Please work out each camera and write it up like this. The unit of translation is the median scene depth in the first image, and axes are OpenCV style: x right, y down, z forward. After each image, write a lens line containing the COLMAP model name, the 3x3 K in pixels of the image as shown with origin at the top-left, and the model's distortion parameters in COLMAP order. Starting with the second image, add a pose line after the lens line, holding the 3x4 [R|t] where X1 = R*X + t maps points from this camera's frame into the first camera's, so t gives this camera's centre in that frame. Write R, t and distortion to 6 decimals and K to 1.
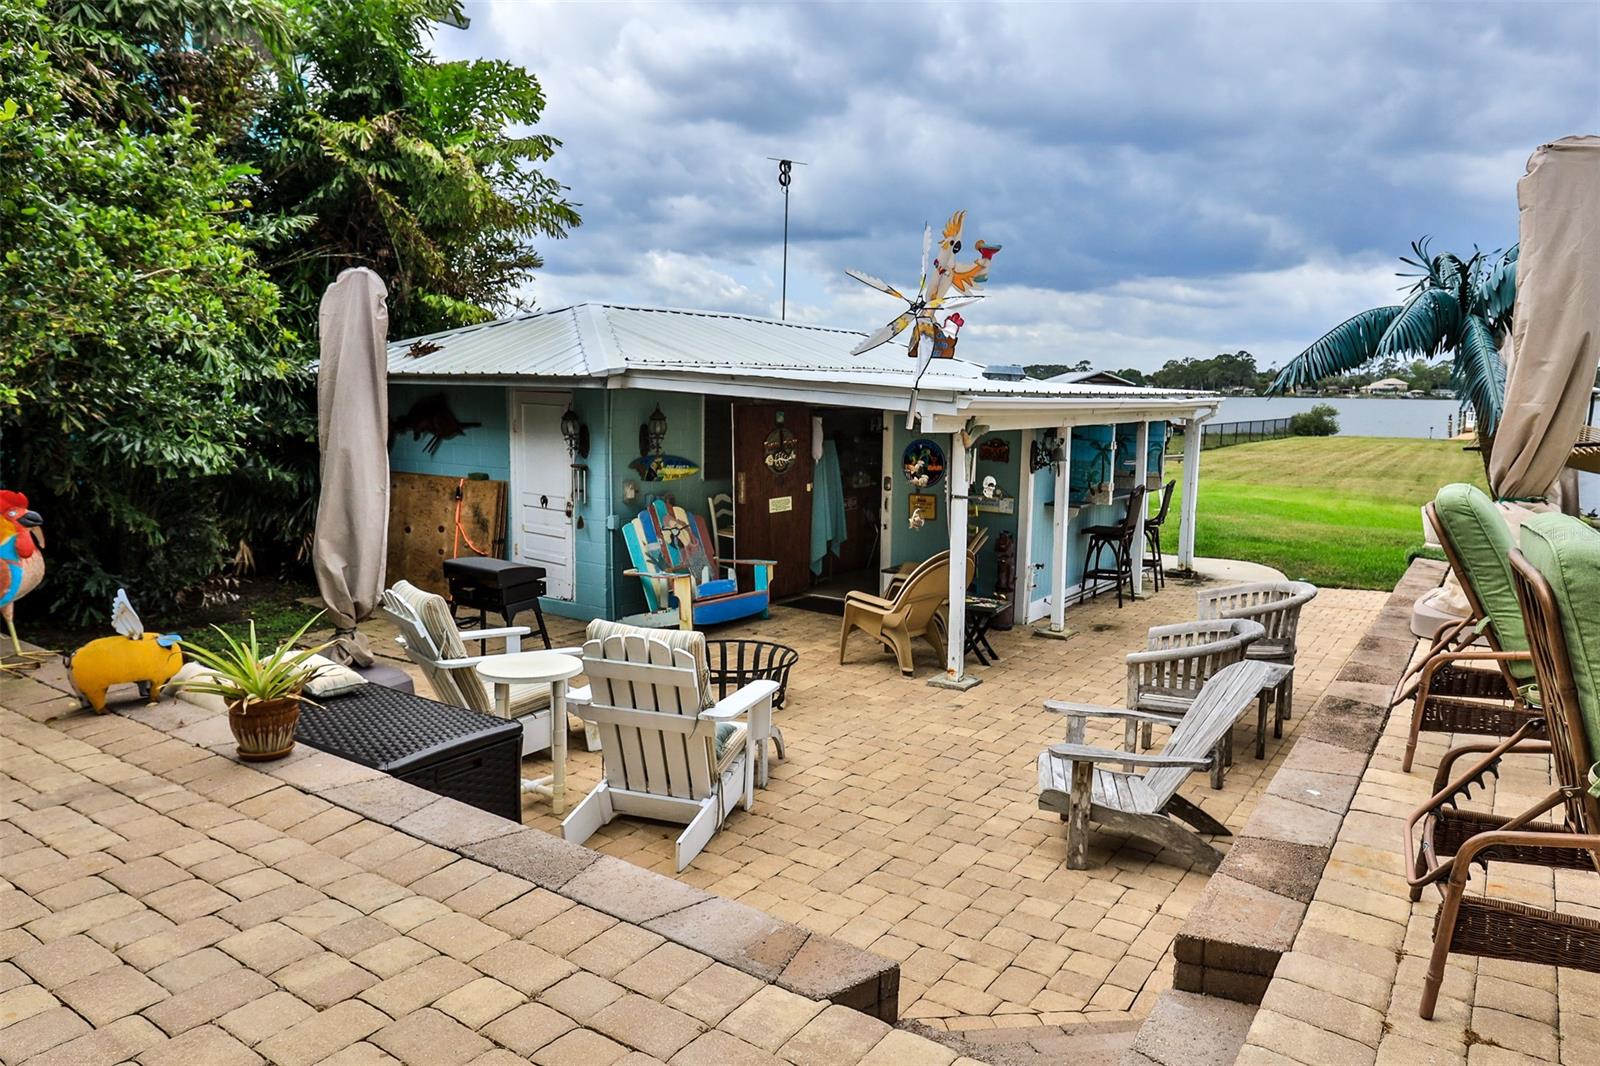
lens RADIAL K [[1063.0, 0, 800.0], [0, 1063.0, 533.0], [0, 0, 1]] dist [-0.002125, -0.000563]
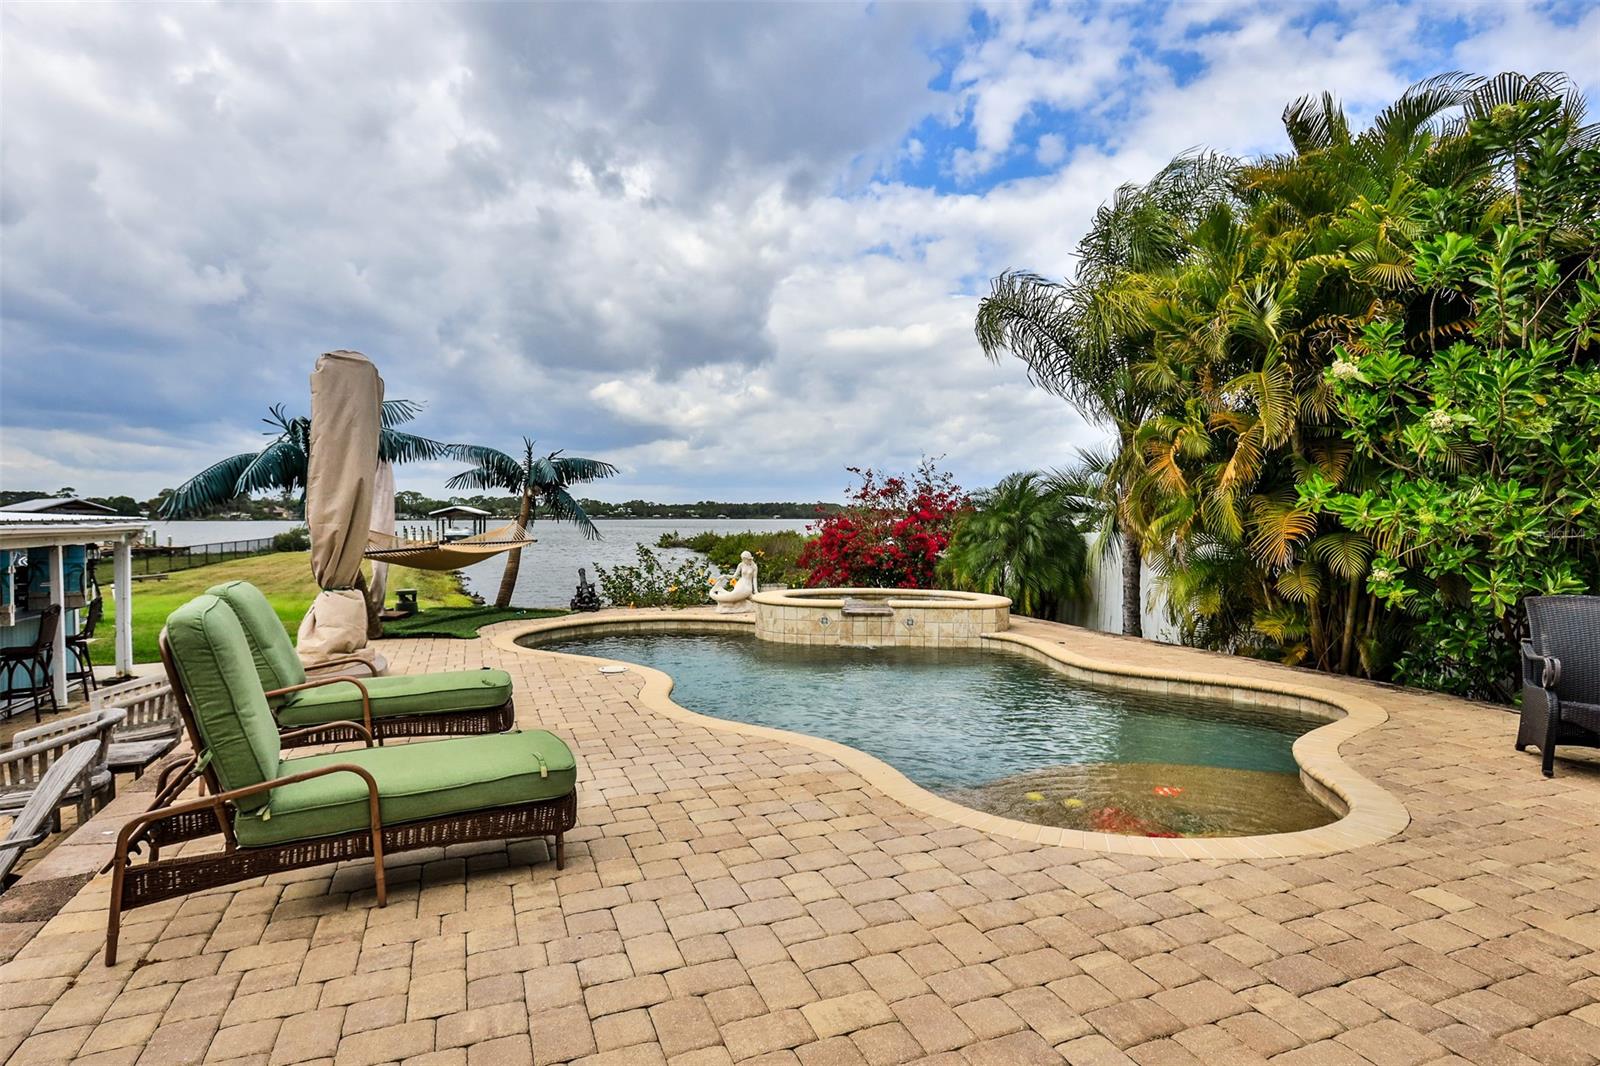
lens RADIAL K [[842.6, 0, 800.0], [0, 842.6, 533.0], [0, 0, 1]] dist [-0.000303, 0.000159]
pose [[0.572080, -0.026292, 0.819776, 0.051432], [0.117199, 0.991850, -0.049976, 0.013477], [-0.811781, 0.124668, 0.570499, -0.102573]]
